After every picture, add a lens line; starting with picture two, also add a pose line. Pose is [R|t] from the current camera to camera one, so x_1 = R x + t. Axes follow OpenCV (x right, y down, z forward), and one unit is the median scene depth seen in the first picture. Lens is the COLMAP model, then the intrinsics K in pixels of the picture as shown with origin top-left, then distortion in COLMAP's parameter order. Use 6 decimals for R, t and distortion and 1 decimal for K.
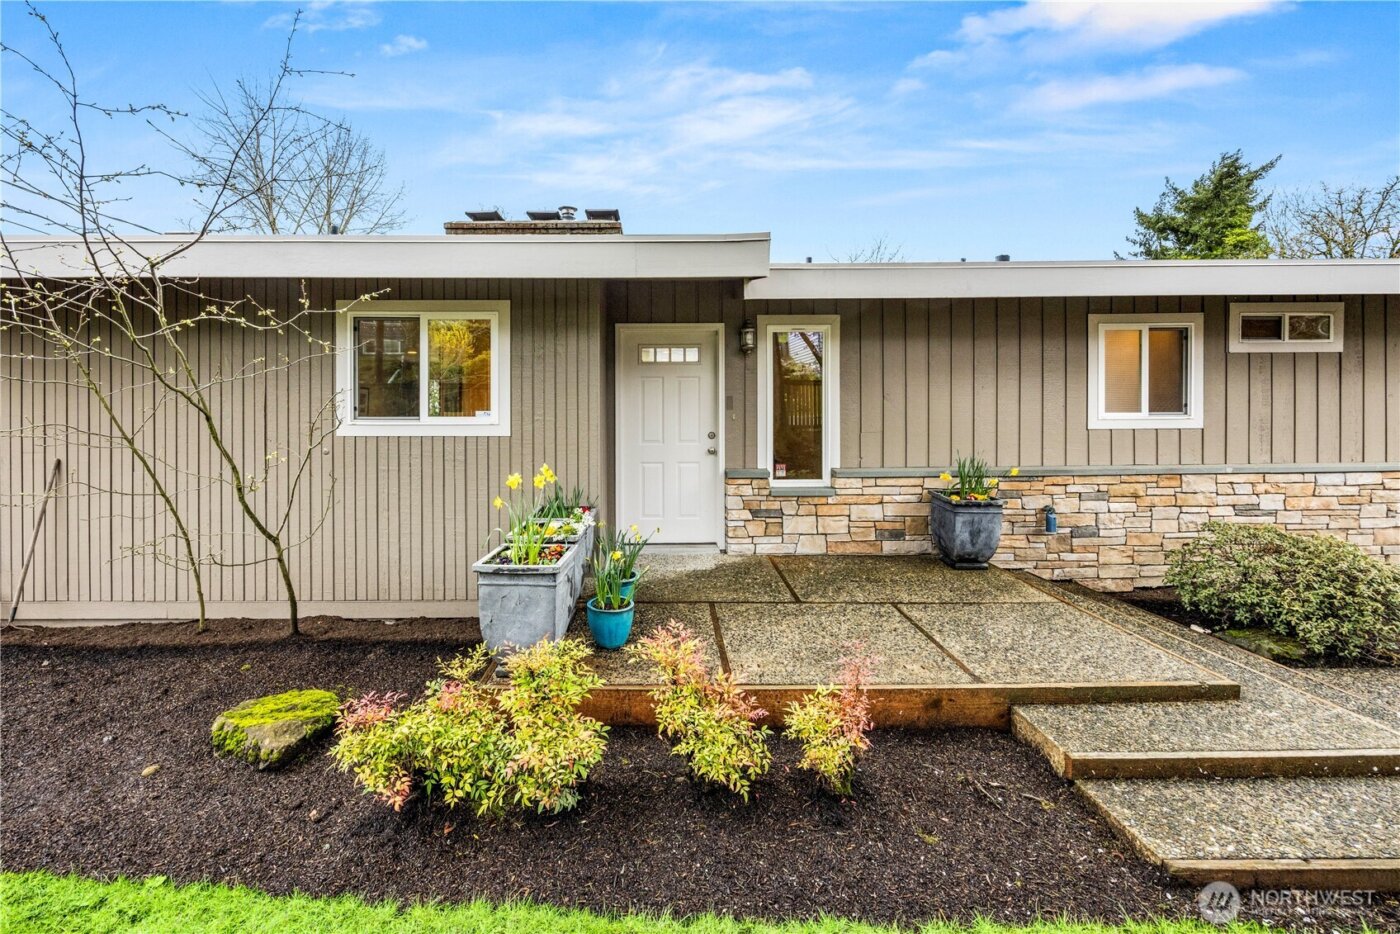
lens RADIAL K [[585.1, 0, 677.1], [0, 585.1, 404.7], [0, 0, 1]] dist [0.001033, 0.000265]
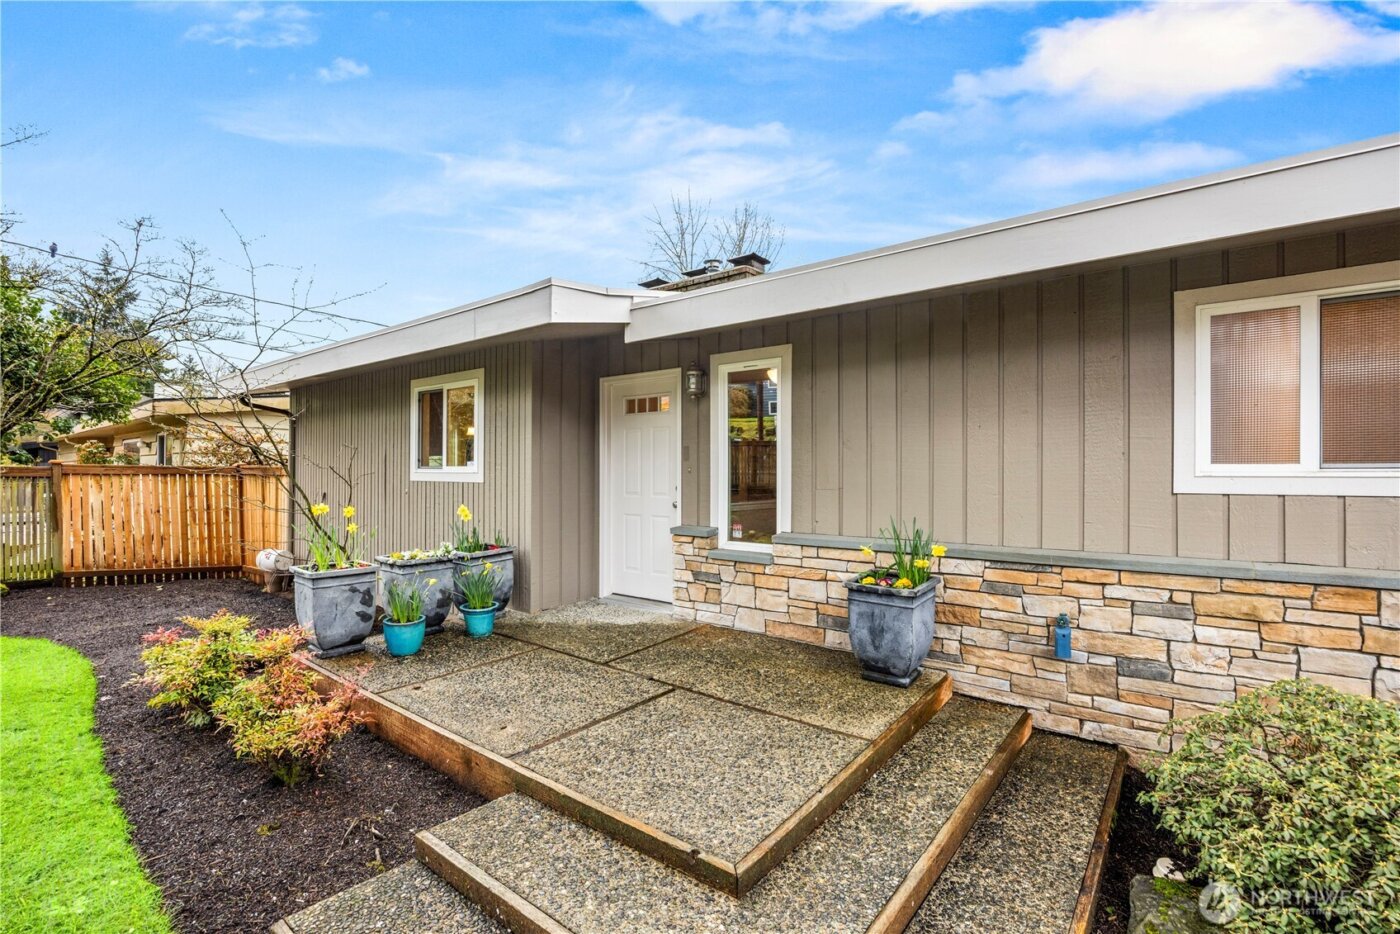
lens RADIAL K [[637.7, 0, 700.0], [0, 637.7, 467.0], [0, 0, 1]] dist [-0.014282, 0.000668]
pose [[0.780243, 0.002222, -0.625473, 0.746177], [-0.001541, 0.999997, 0.001630, 0.016768], [0.625475, -0.000308, 0.780244, 0.236964]]
